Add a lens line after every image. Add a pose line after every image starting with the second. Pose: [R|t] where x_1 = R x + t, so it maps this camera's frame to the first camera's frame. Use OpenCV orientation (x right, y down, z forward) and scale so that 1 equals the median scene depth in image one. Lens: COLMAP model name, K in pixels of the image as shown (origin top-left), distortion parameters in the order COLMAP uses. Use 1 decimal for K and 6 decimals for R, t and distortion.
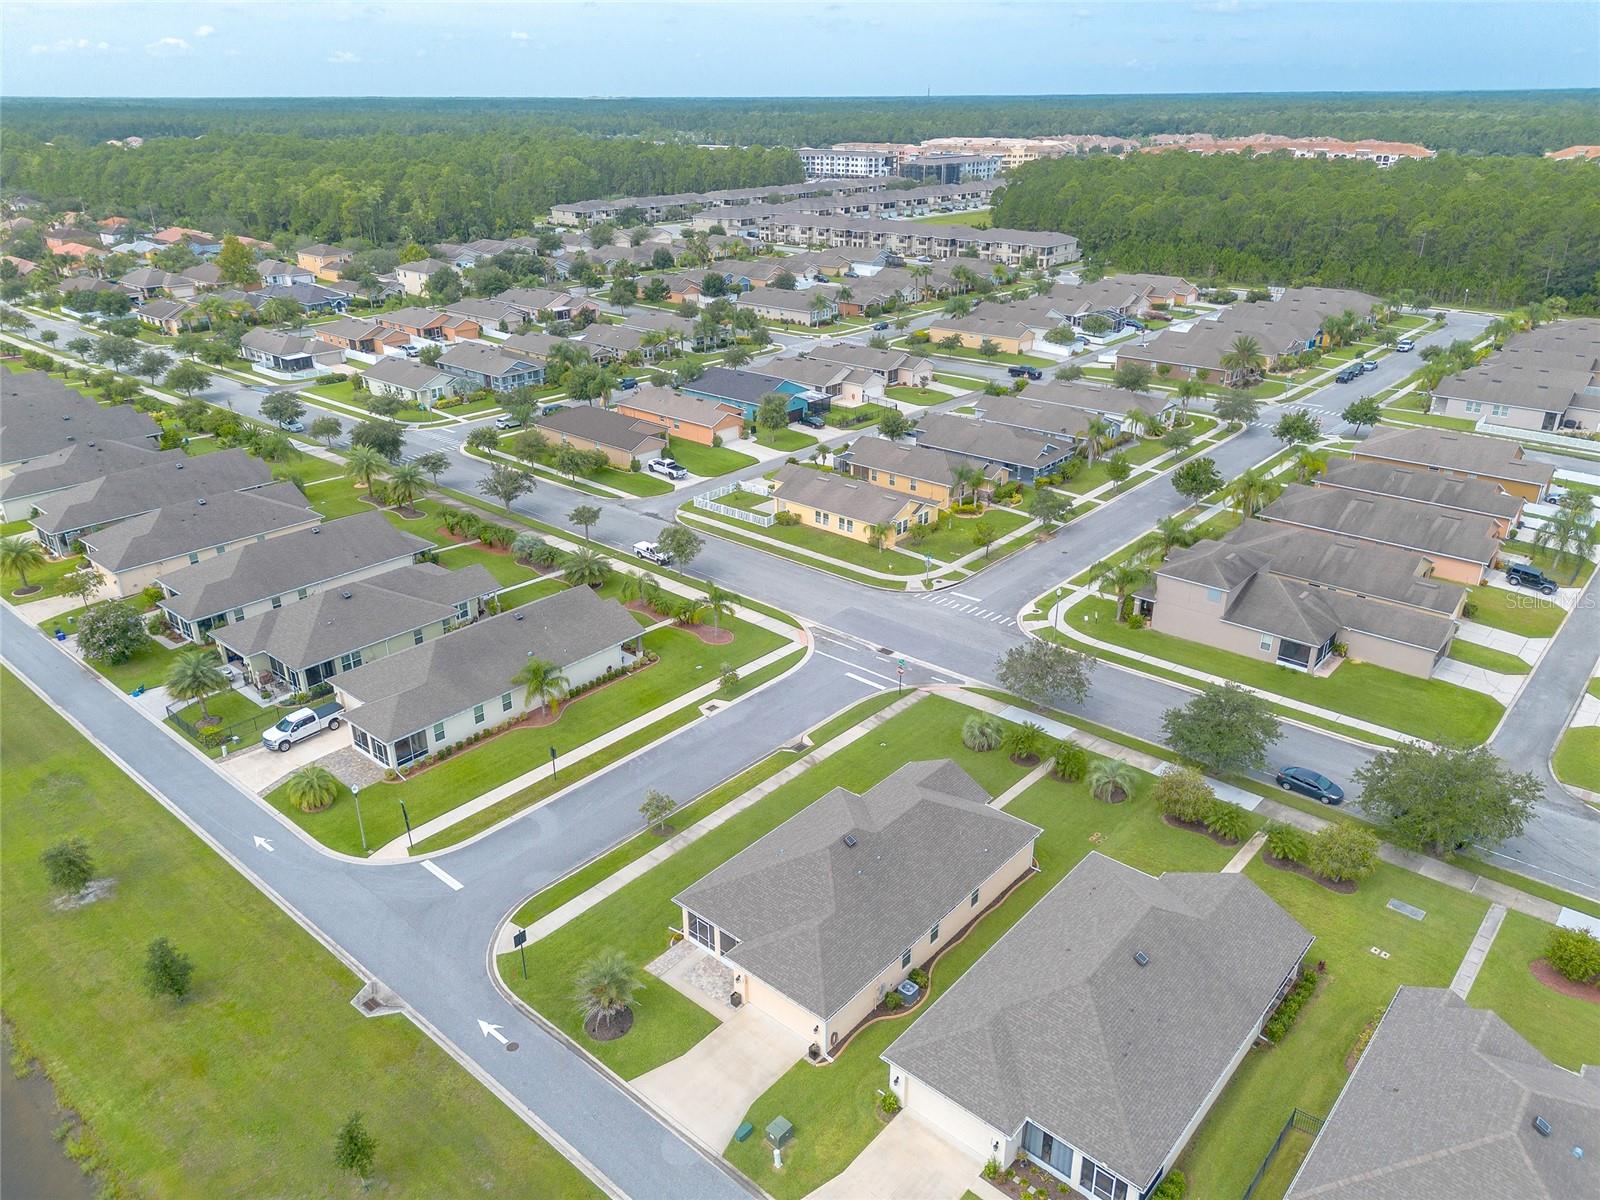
lens RADIAL K [[1110.7, 0, 797.5], [0, 1110.7, 631.4], [0, 0, 1]] dist [0.102838, -0.128189]
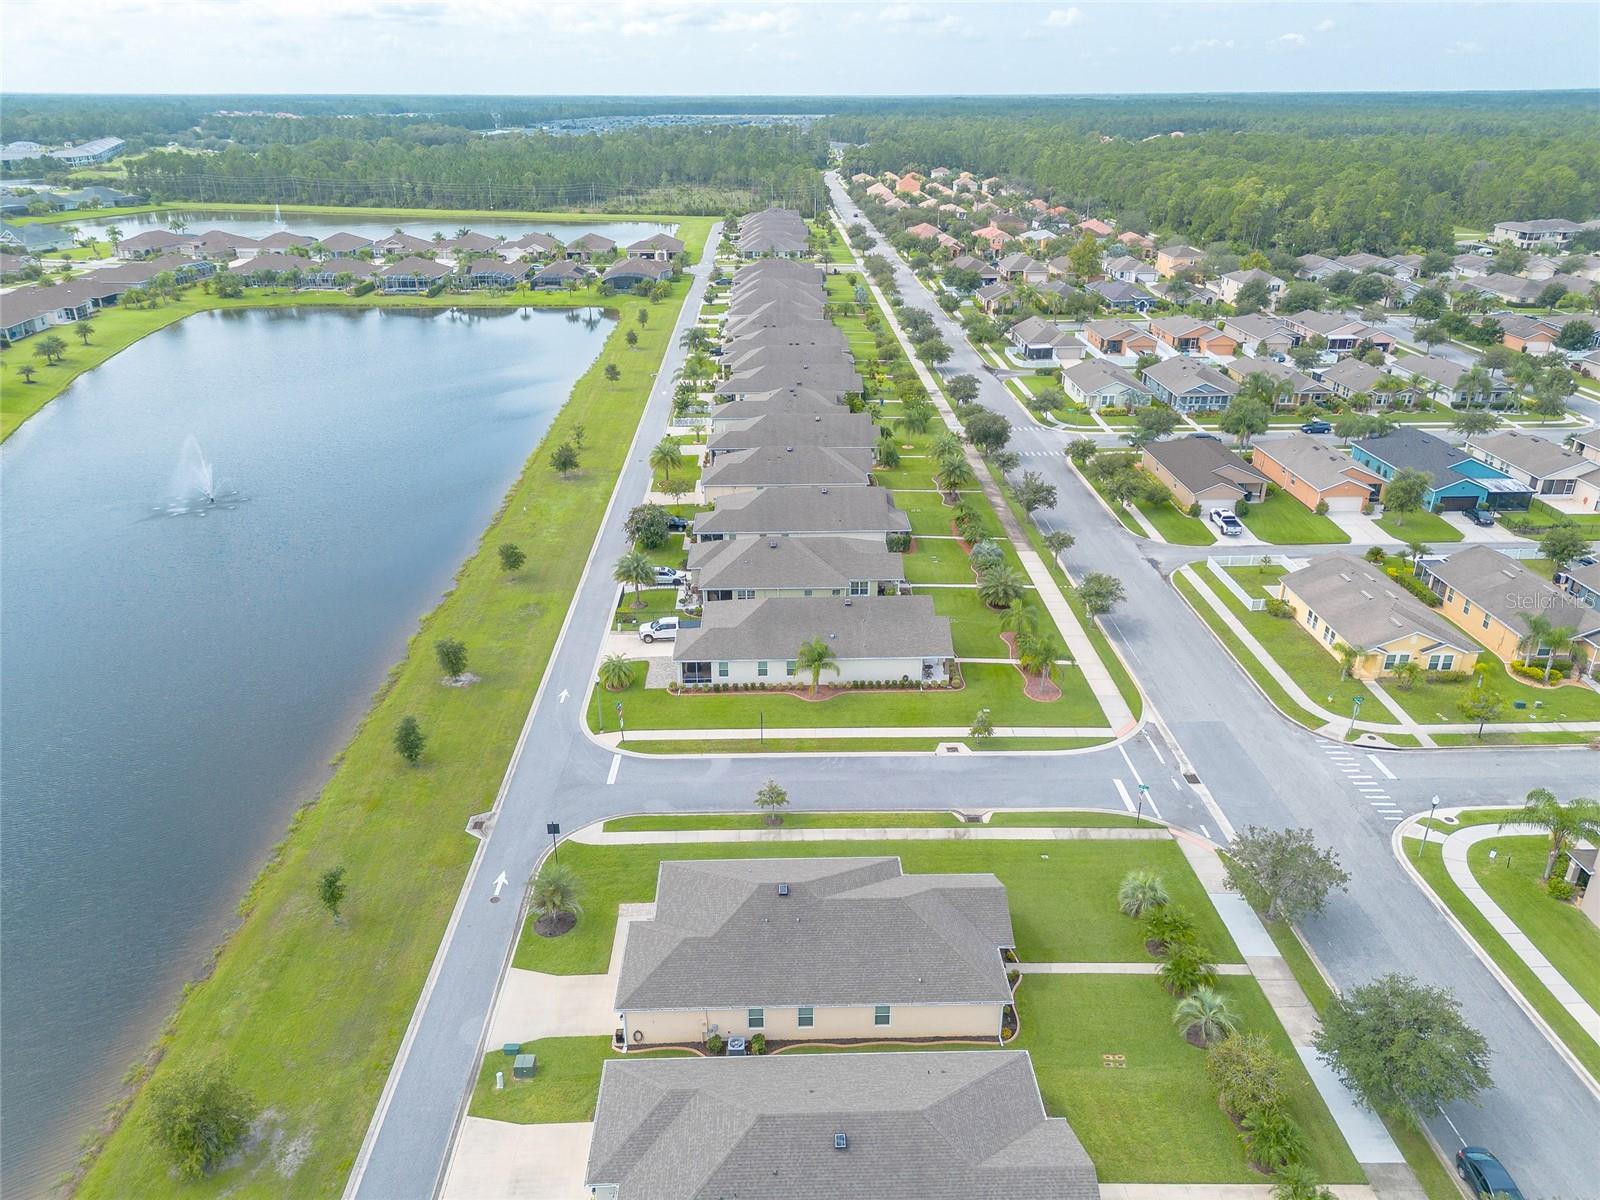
lens RADIAL K [[1129.6, 0, 797.2], [0, 1129.6, 600.4], [0, 0, 1]] dist [0.085086, -0.089760]
pose [[0.678514, 0.302260, -0.669521, 0.338658], [-0.317617, 0.942539, 0.103633, -0.084656], [0.662373, 0.142335, 0.735529, 0.116627]]
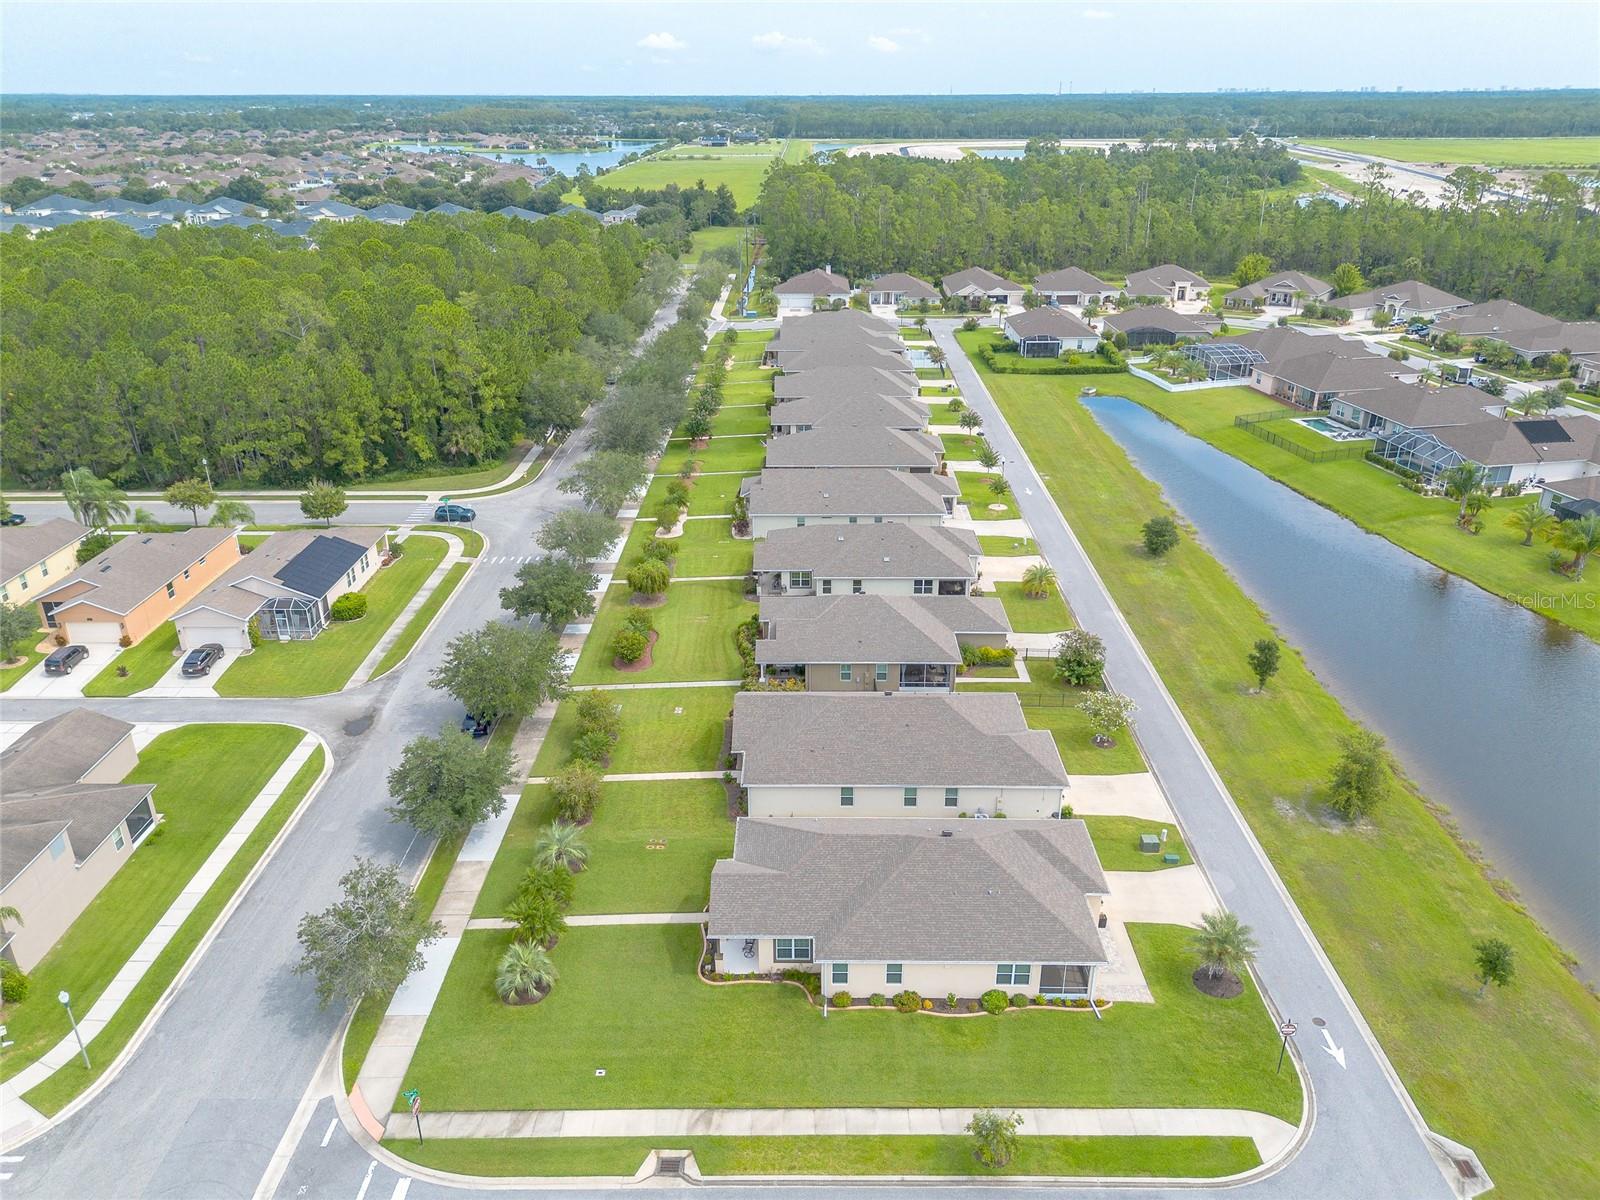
lens RADIAL K [[1129.6, 0, 797.2], [0, 1129.6, 600.4], [0, 0, 1]] dist [0.085086, -0.089760]
pose [[-0.649204, -0.303463, 0.697456, -0.258841], [0.332754, 0.711245, 0.619197, -0.319615], [-0.683966, 0.634066, -0.360765, 0.681763]]
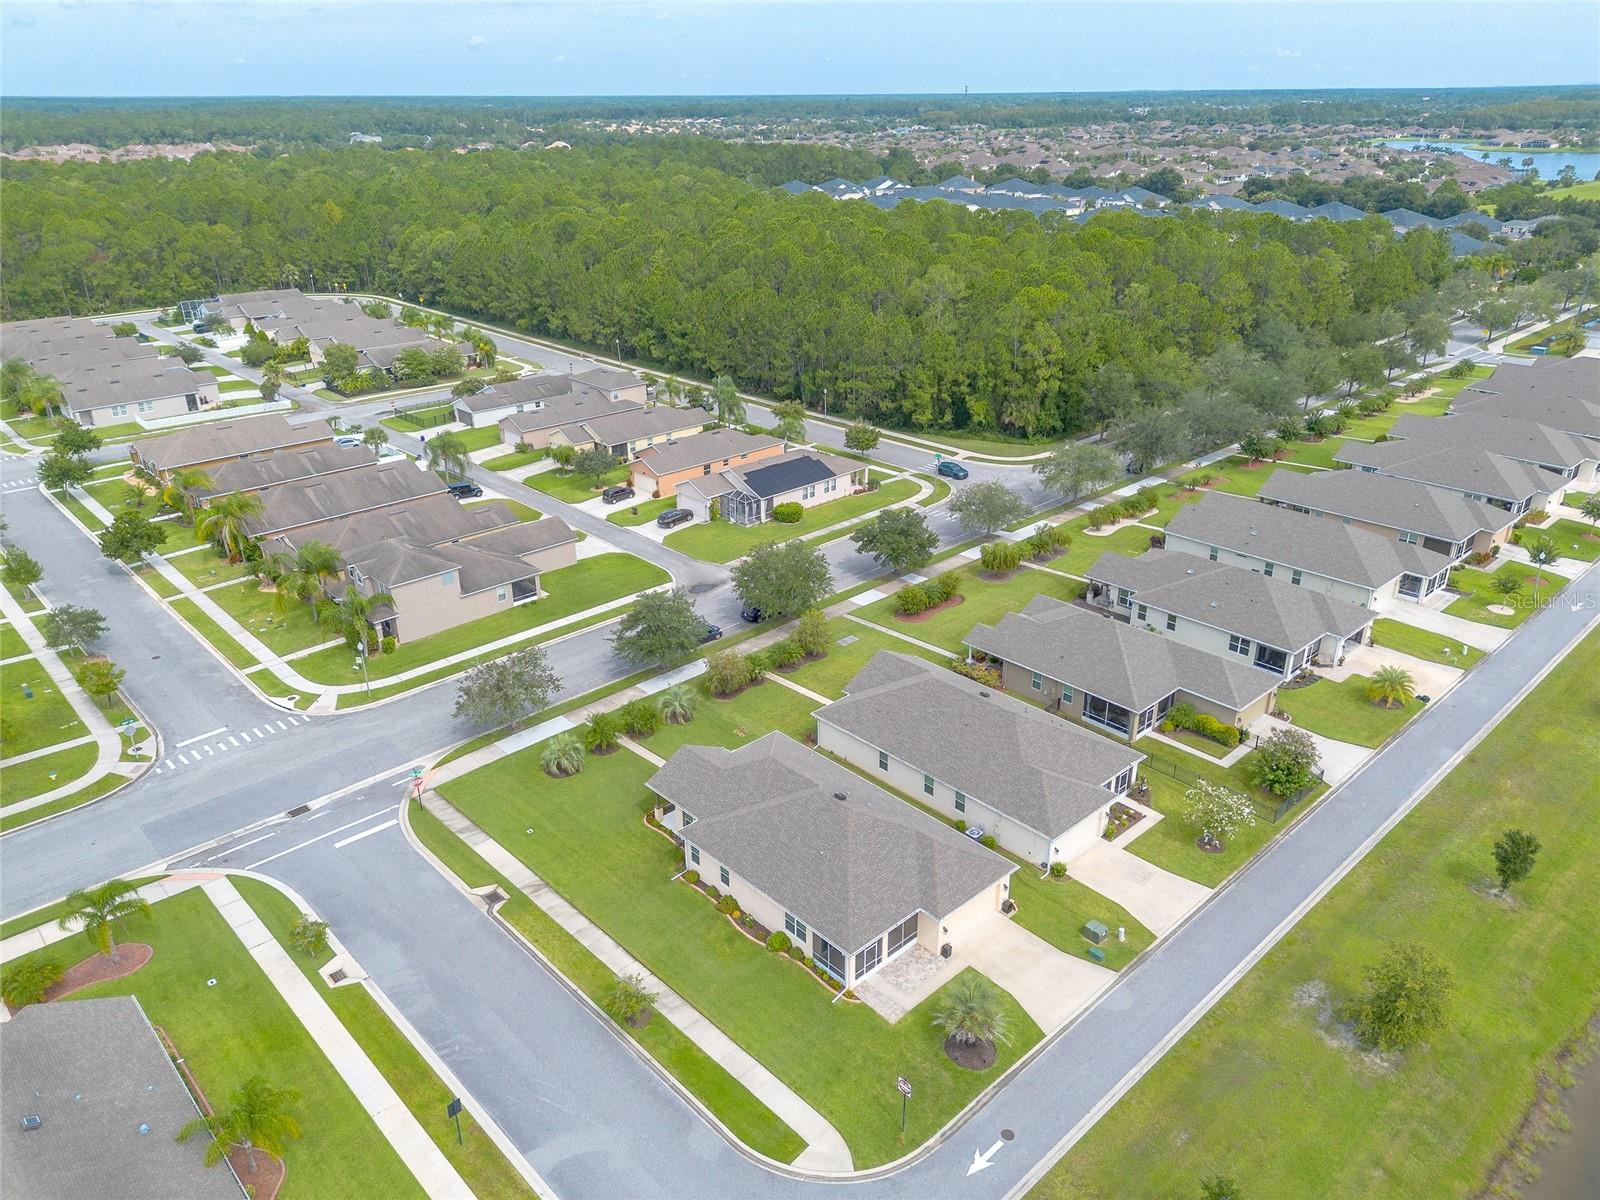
lens RADIAL K [[1129.6, 0, 797.2], [0, 1129.6, 600.4], [0, 0, 1]] dist [0.085086, -0.089760]
pose [[0.102476, -0.401445, 0.910132, -0.439237], [0.433973, 0.841328, 0.322234, -0.168635], [-0.895079, 0.361952, 0.260433, 0.357495]]
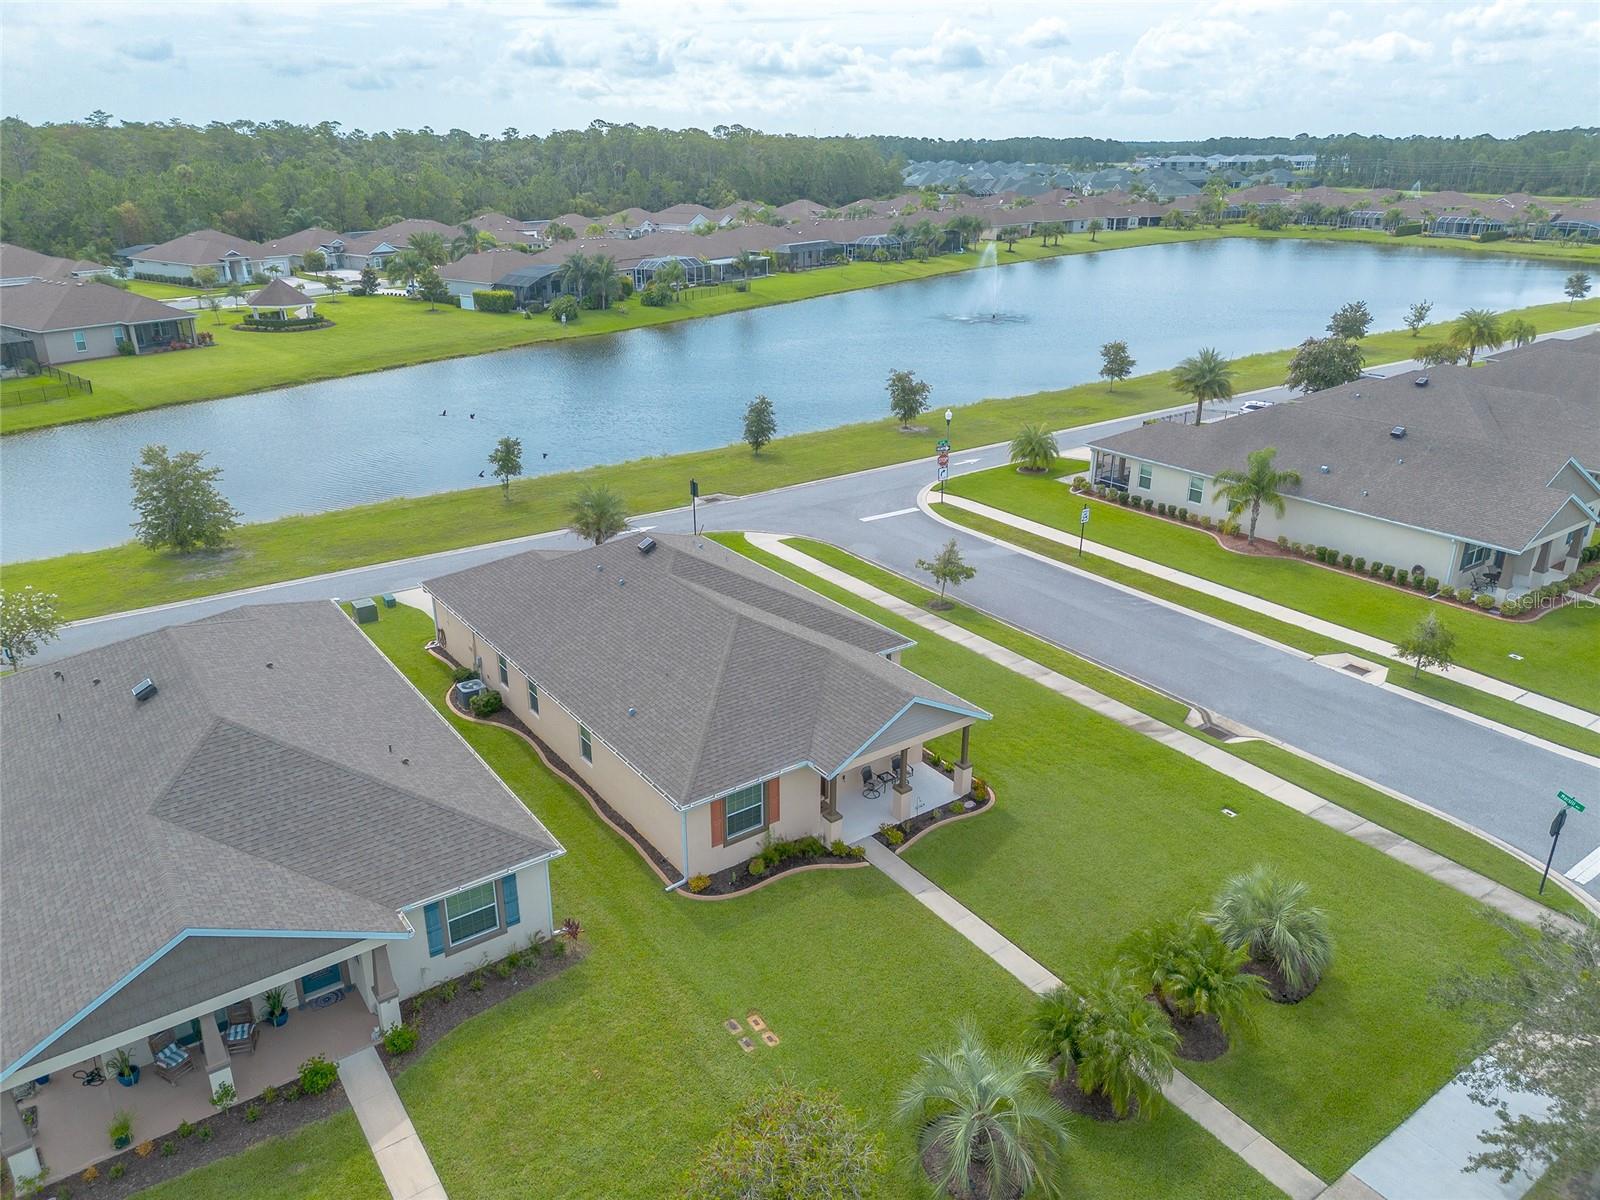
lens RADIAL K [[1129.6, 0, 797.2], [0, 1129.6, 600.4], [0, 0, 1]] dist [0.085086, -0.089760]
pose [[-0.226997, 0.365615, -0.902661, 0.327034], [-0.419343, 0.799842, 0.429424, -0.054469], [0.878990, 0.476003, -0.028244, 0.573513]]
